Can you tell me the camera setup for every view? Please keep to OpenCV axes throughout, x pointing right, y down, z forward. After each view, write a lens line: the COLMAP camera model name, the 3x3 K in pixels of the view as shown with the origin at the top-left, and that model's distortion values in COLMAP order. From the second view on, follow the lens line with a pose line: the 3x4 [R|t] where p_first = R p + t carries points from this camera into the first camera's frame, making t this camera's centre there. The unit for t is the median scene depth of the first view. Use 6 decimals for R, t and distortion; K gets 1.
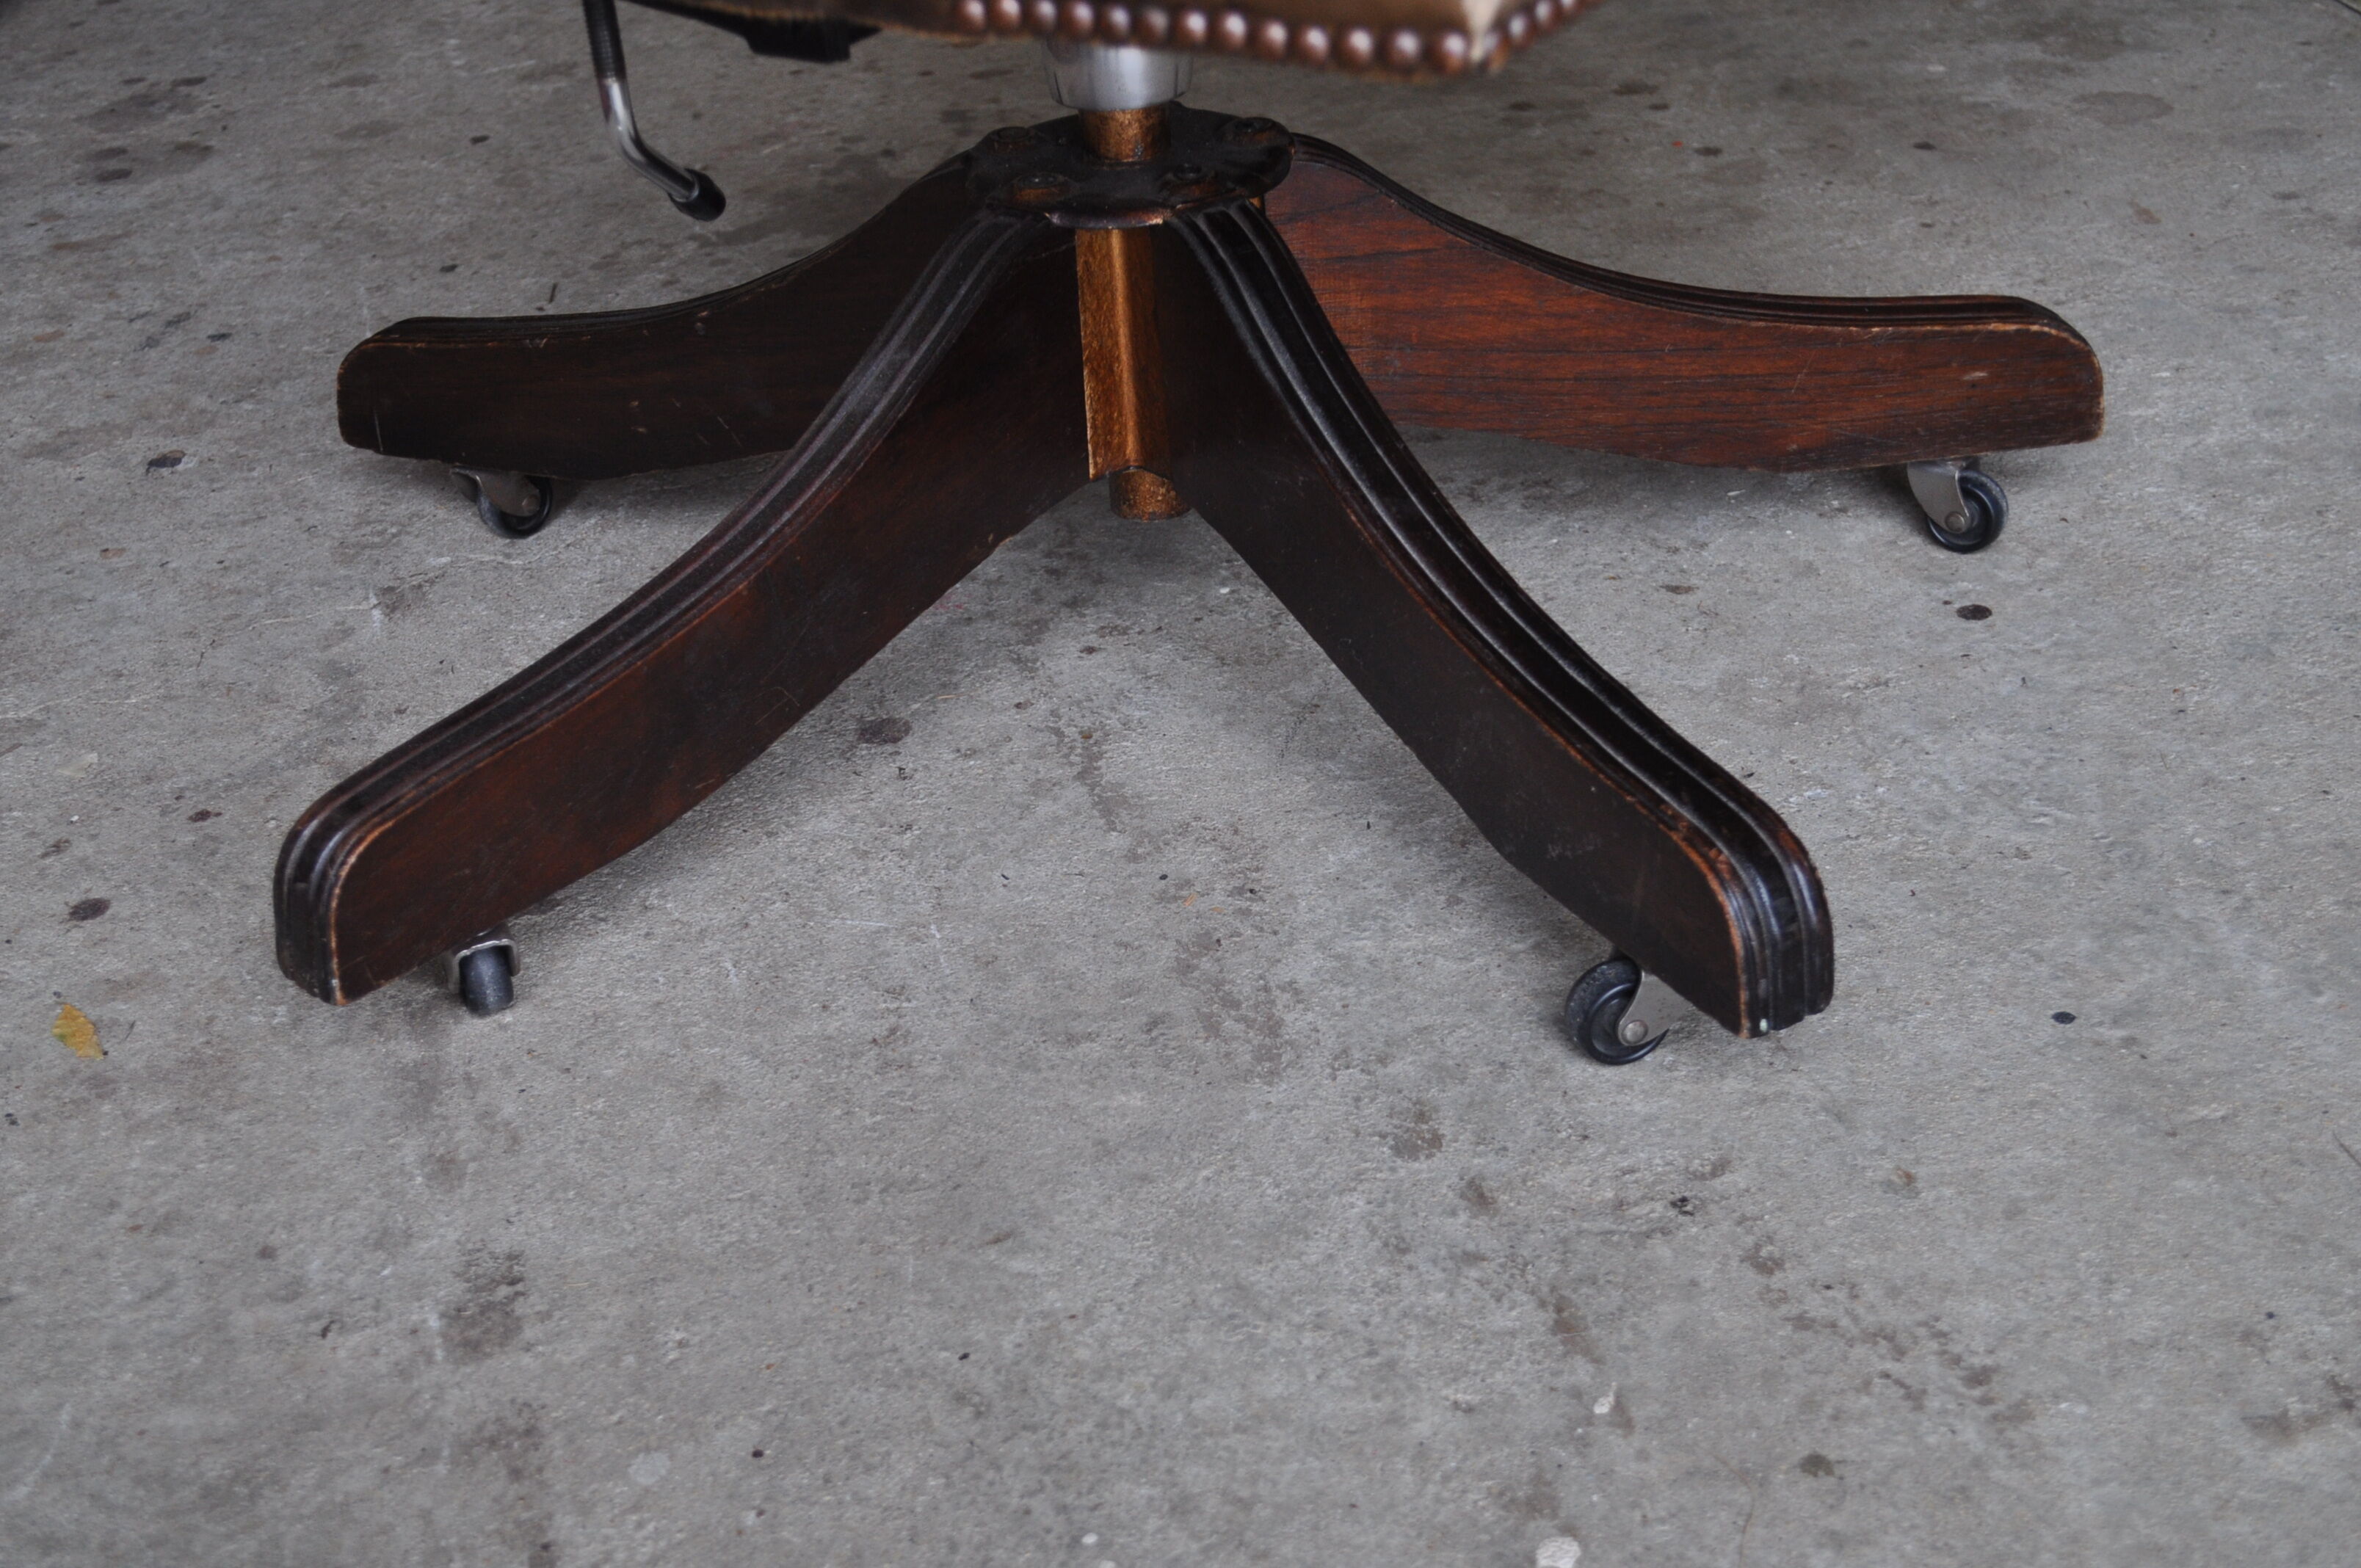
lens RADIAL K [[3080.4, 0, 1162.3], [0, 3080.4, 775.4], [0, 0, 1]] dist [-0.018711, 0.000000]
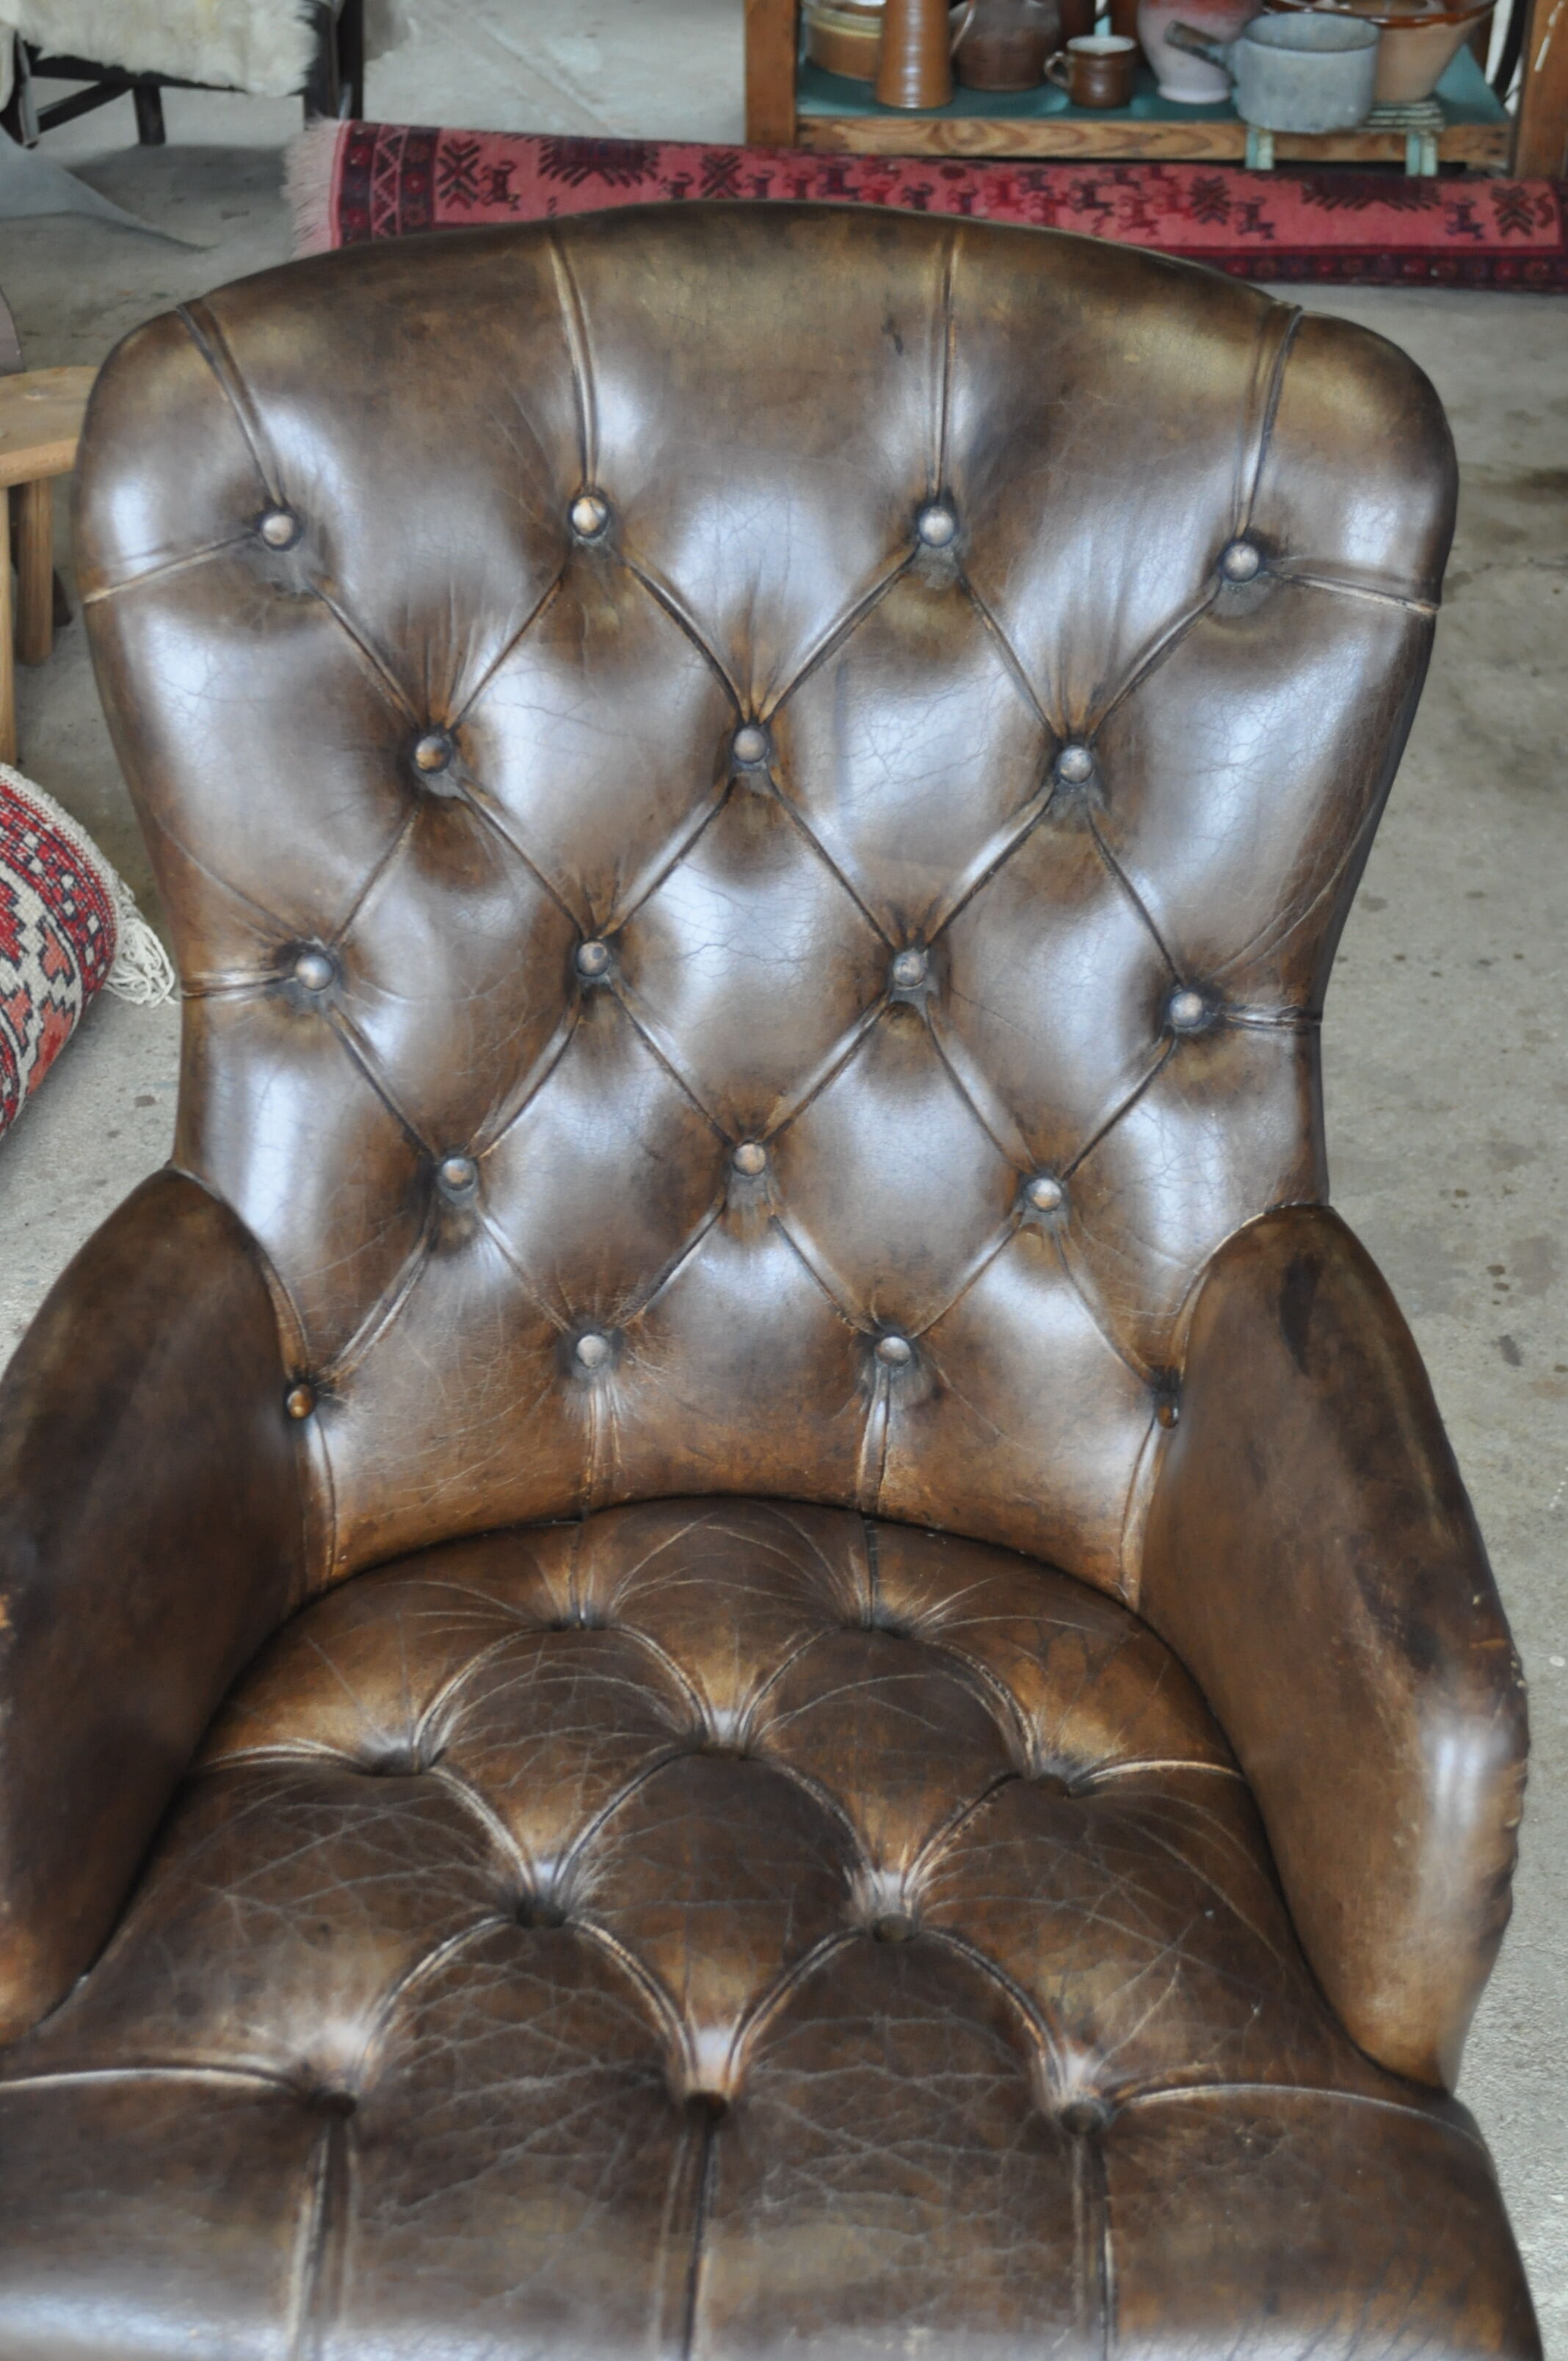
lens RADIAL K [[3080.4, 0, 785.9], [0, 3080.4, 1205.0], [0, 0, 1]] dist [-0.018711, 0.000000]
pose [[0.974339, 0.191250, -0.118689, 0.112517], [-0.180317, 0.978817, 0.096965, -0.771168], [0.134720, -0.073075, 0.988186, -0.344379]]
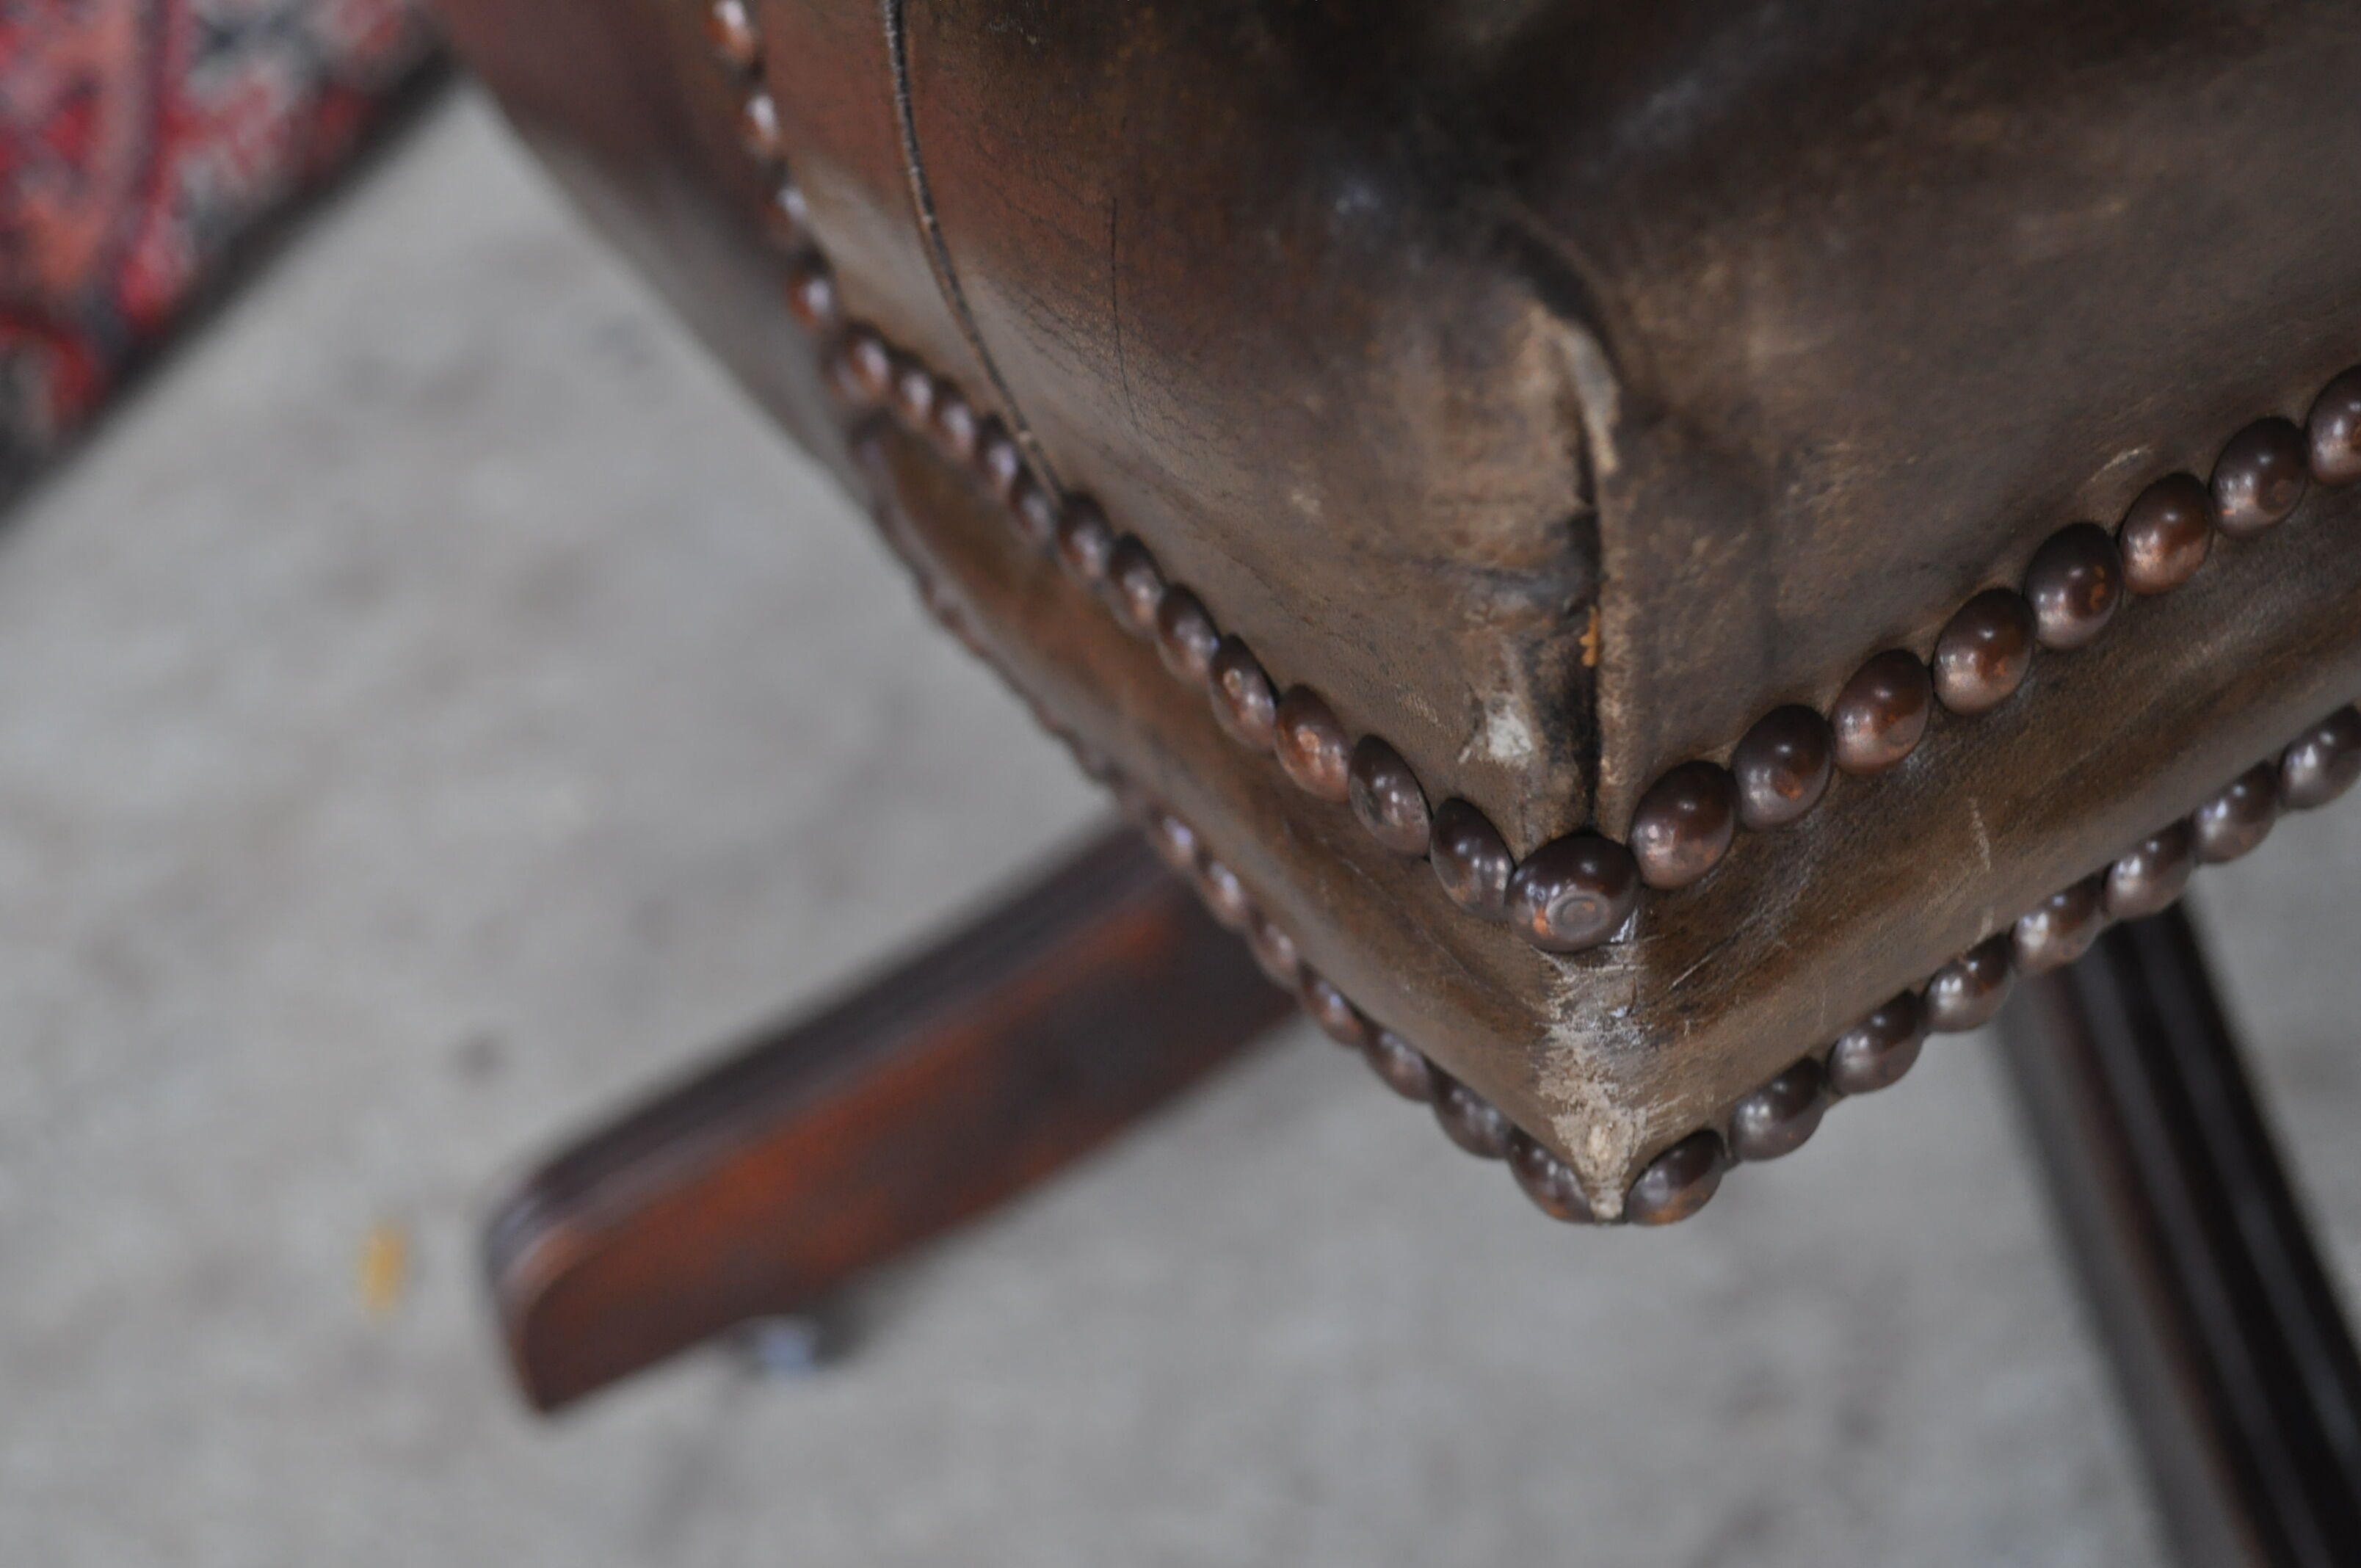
lens RADIAL K [[3080.4, 0, 1189.2], [0, 3080.4, 782.0], [0, 0, 1]] dist [-0.018711, 0.000000]
pose [[0.907398, 0.168509, -0.385012, 0.128396], [-0.083333, 0.970050, 0.228164, -0.236426], [0.411928, -0.174951, 0.894264, 0.364371]]
